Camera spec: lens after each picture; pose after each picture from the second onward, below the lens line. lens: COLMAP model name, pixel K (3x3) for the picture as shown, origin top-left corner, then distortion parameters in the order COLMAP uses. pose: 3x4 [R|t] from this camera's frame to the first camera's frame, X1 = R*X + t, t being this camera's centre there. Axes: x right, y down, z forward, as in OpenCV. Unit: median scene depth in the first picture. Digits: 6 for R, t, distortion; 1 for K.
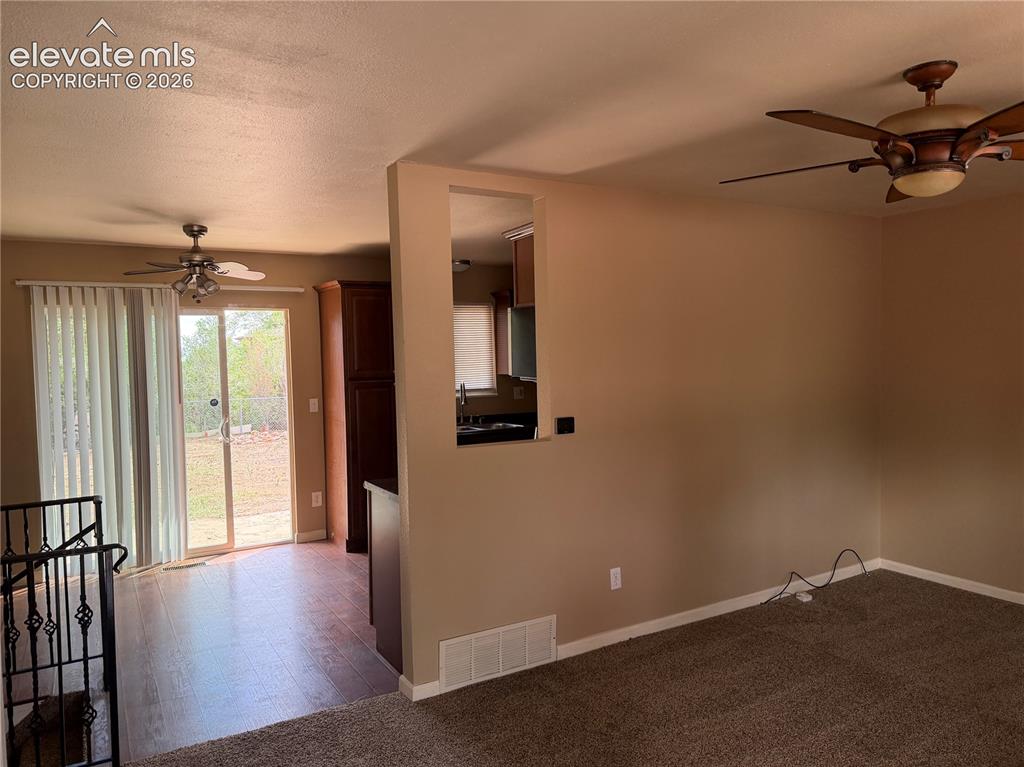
lens RADIAL K [[734.1, 0, 522.4], [0, 734.1, 395.6], [0, 0, 1]] dist [0.037287, -0.031440]
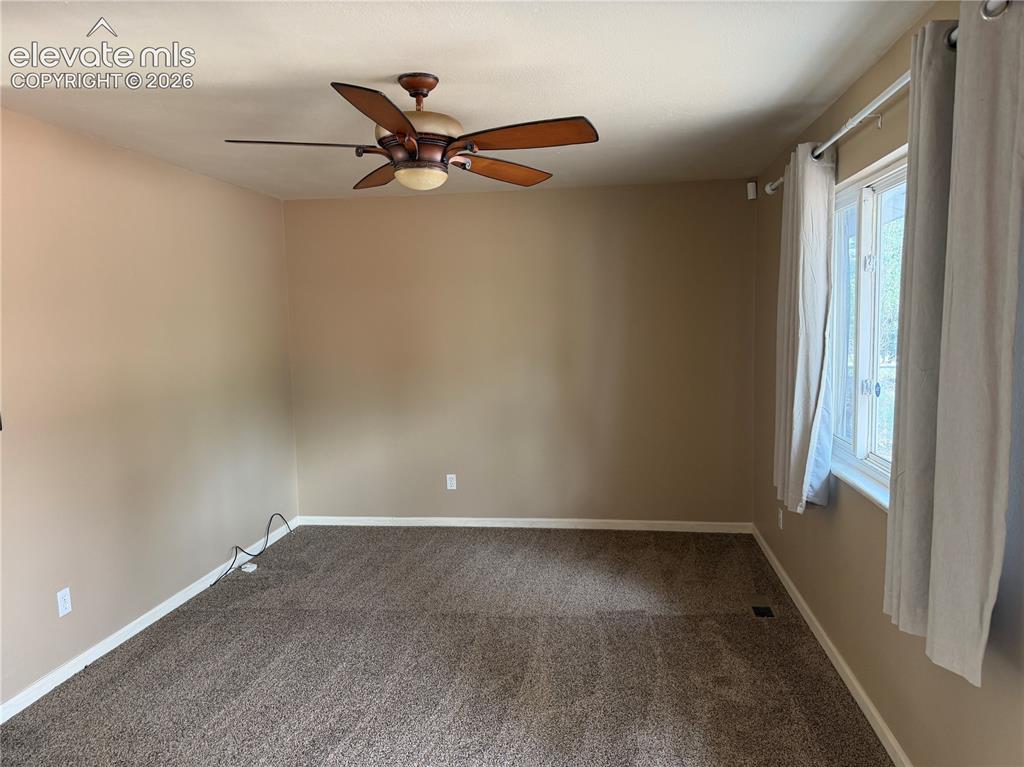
lens RADIAL K [[722.5, 0, 513.7], [0, 722.5, 411.5], [0, 0, 1]] dist [-0.003994, -0.006717]
pose [[0.626815, -0.094290, 0.773442, -0.187571], [0.054092, 0.995522, 0.077526, -0.000435], [-0.777288, -0.006757, 0.629109, 0.113540]]
